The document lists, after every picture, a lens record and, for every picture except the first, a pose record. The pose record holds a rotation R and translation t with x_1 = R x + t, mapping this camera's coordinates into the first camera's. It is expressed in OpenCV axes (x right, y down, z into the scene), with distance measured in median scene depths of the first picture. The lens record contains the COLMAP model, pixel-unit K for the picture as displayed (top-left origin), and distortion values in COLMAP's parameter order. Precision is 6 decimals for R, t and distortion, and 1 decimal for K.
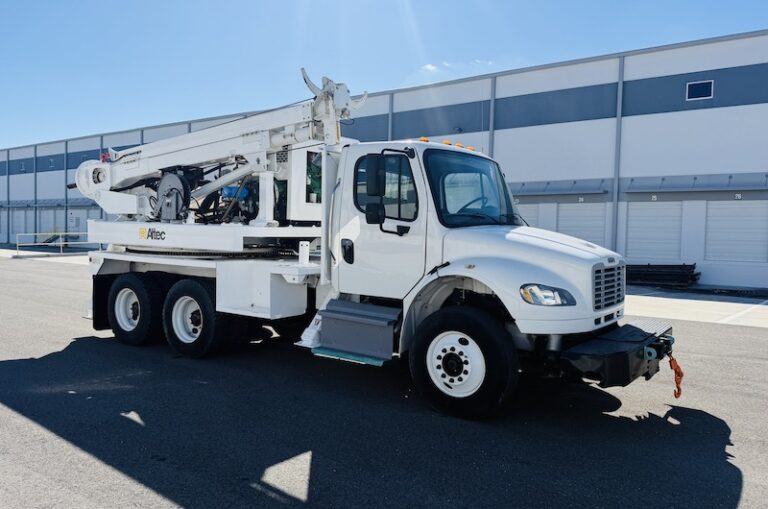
lens RADIAL K [[597.9, 0, 399.4], [0, 597.9, 276.9], [0, 0, 1]] dist [0.158227, -0.264729]
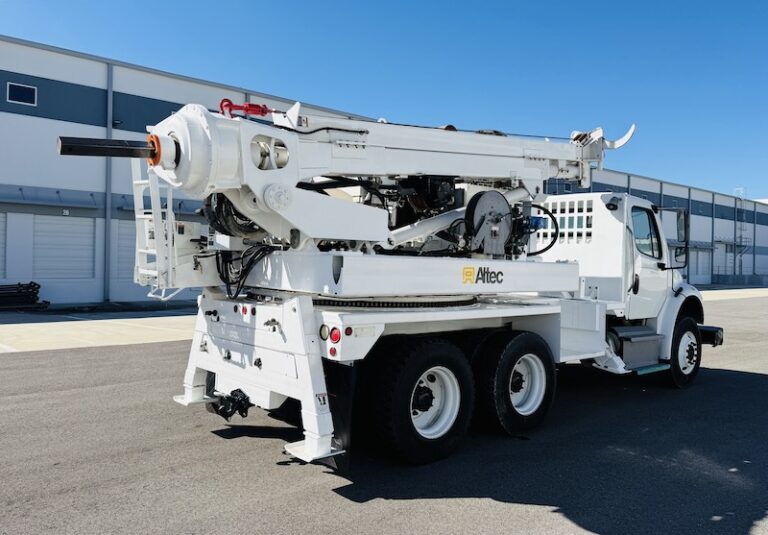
lens RADIAL K [[610.3, 0, 384.0], [0, 610.3, 267.5], [0, 0, 1]] dist [-0.003691, -0.005587]
pose [[0.225091, -0.027306, 0.973955, -1.171650], [0.056472, 0.998292, 0.014937, -0.102753], [-0.972700, 0.051639, 0.226249, 1.024016]]
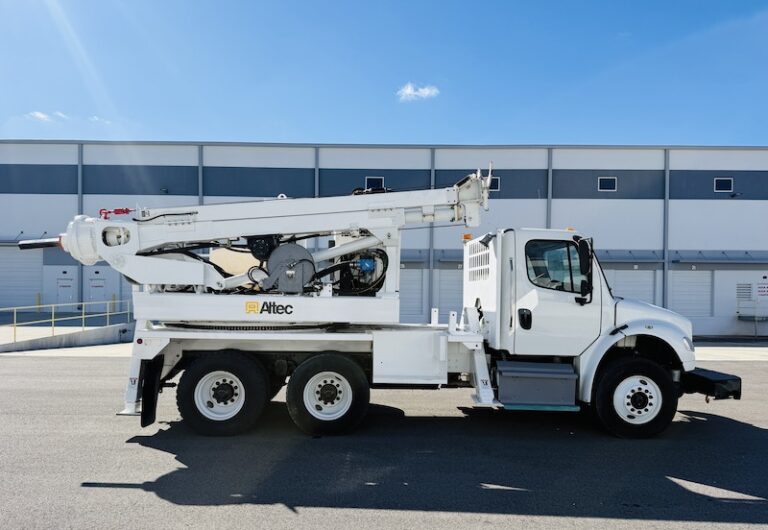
lens RADIAL K [[549.1, 0, 389.2], [0, 549.1, 316.5], [0, 0, 1]] dist [0.010798, -0.003194]
pose [[0.794766, -0.034275, 0.605948, -0.817736], [0.049657, 0.998729, -0.008638, -0.044759], [-0.604882, 0.036955, 0.795457, 0.255784]]
